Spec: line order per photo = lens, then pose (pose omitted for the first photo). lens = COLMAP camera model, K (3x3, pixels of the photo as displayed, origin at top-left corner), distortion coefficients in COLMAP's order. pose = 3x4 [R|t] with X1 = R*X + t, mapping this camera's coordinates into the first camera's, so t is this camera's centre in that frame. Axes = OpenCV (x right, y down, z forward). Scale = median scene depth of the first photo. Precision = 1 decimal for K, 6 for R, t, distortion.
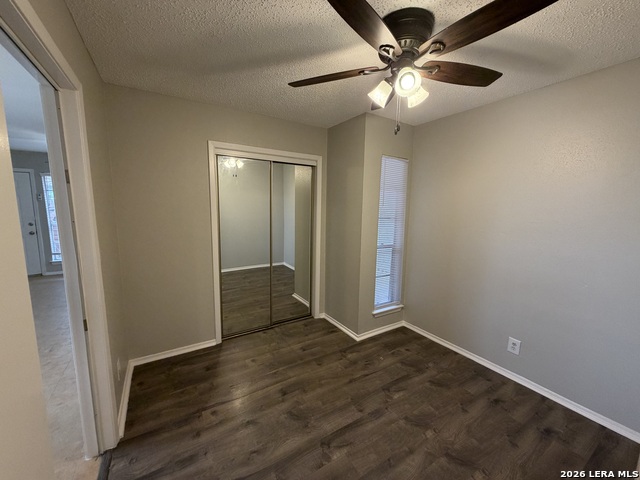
lens RADIAL K [[254.8, 0, 319.6], [0, 254.8, 241.0], [0, 0, 1]] dist [0.002945, 0.000180]
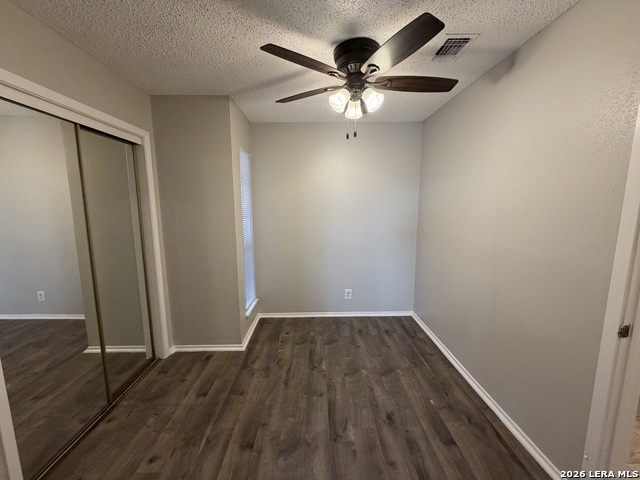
lens RADIAL K [[254.8, 0, 320.1], [0, 254.8, 239.3], [0, 0, 1]] dist [0.002945, 0.000180]
pose [[0.517800, -0.137671, 0.844352, -0.517041], [0.132063, 0.987999, 0.080105, -0.043302], [-0.845247, 0.070029, 0.529767, 0.324724]]
